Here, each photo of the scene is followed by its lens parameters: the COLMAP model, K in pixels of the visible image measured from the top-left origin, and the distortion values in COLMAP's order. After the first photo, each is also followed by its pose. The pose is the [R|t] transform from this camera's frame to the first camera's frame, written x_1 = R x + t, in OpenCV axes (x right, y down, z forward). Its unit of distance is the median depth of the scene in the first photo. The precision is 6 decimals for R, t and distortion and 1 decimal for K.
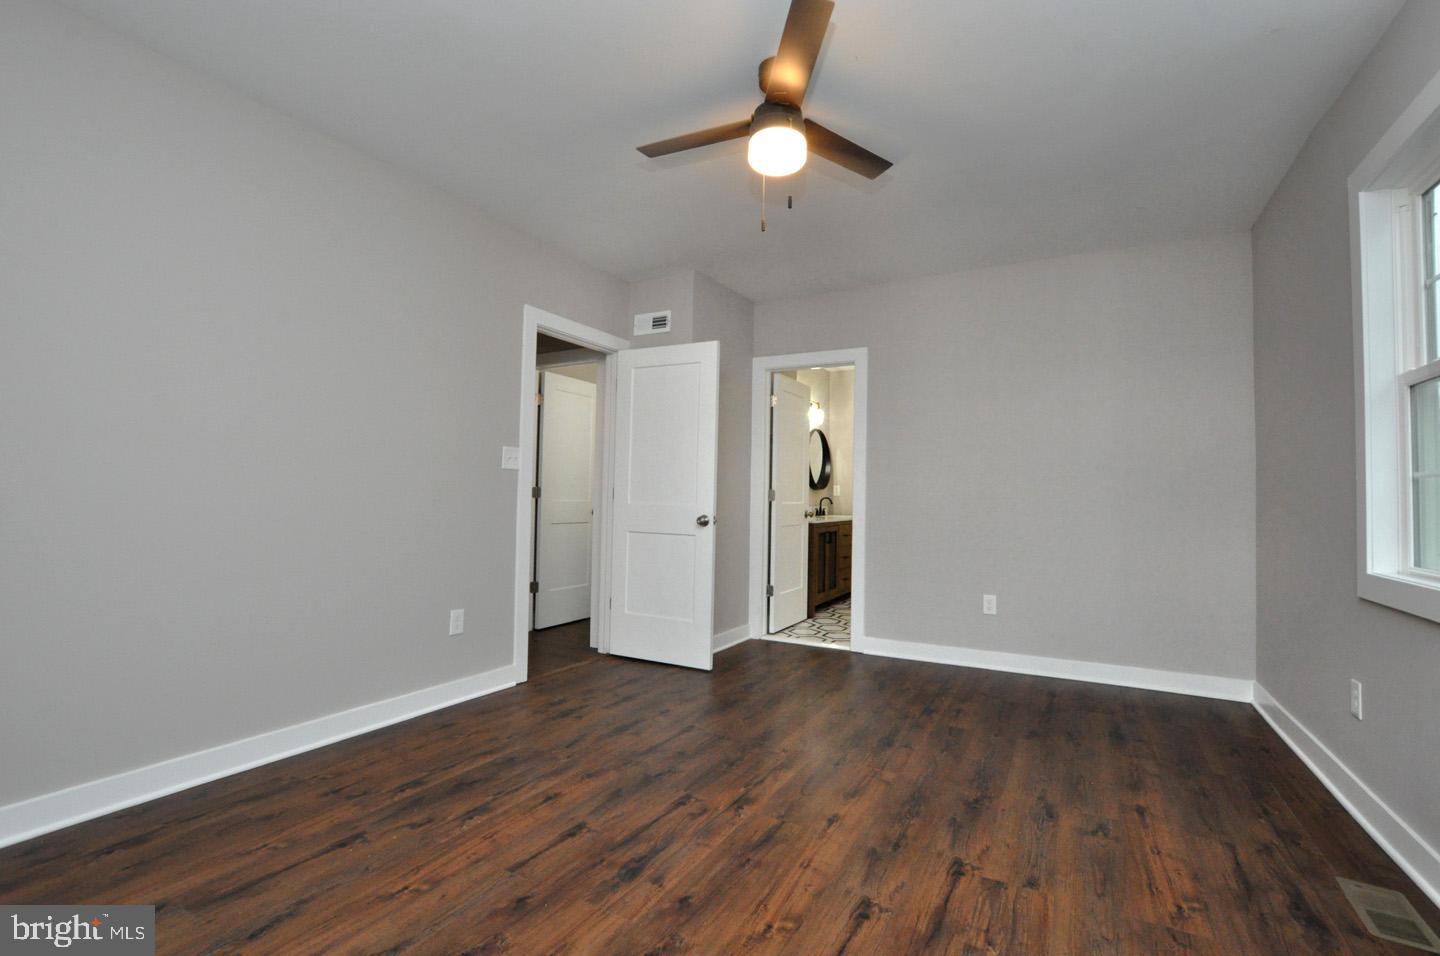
lens RADIAL K [[631.5, 0, 724.2], [0, 631.5, 479.8], [0, 0, 1]] dist [-0.033202, 0.004966]
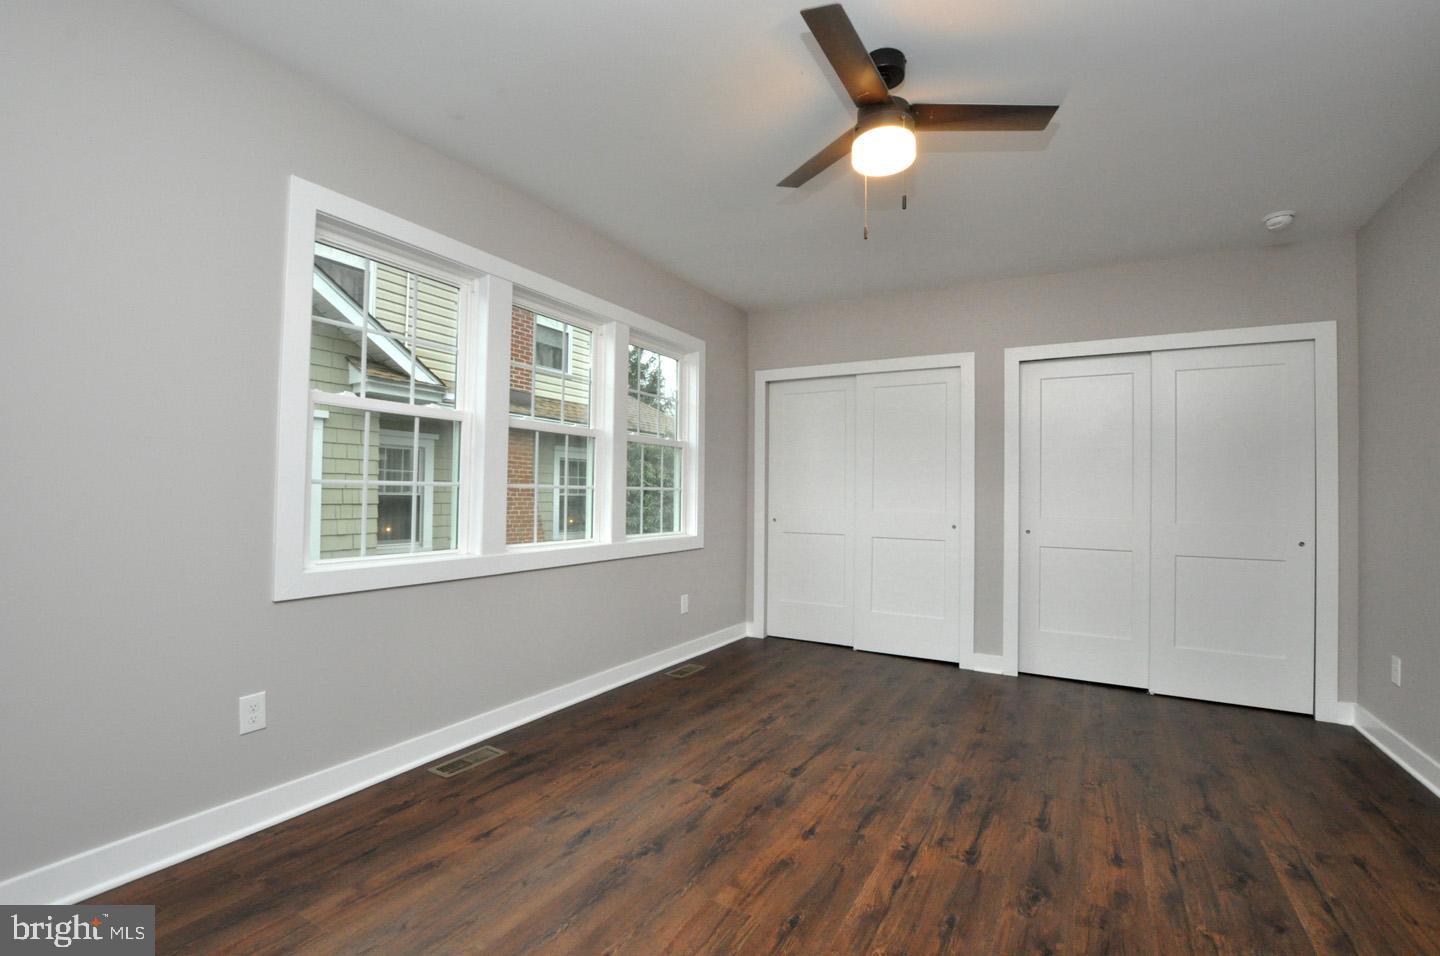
lens RADIAL K [[631.5, 0, 724.2], [0, 631.5, 479.8], [0, 0, 1]] dist [-0.033202, 0.004966]
pose [[-0.999322, -0.032235, 0.017787, 0.324537], [-0.033129, 0.998073, -0.052460, 0.026861], [-0.016062, -0.053013, -0.998465, 2.128289]]
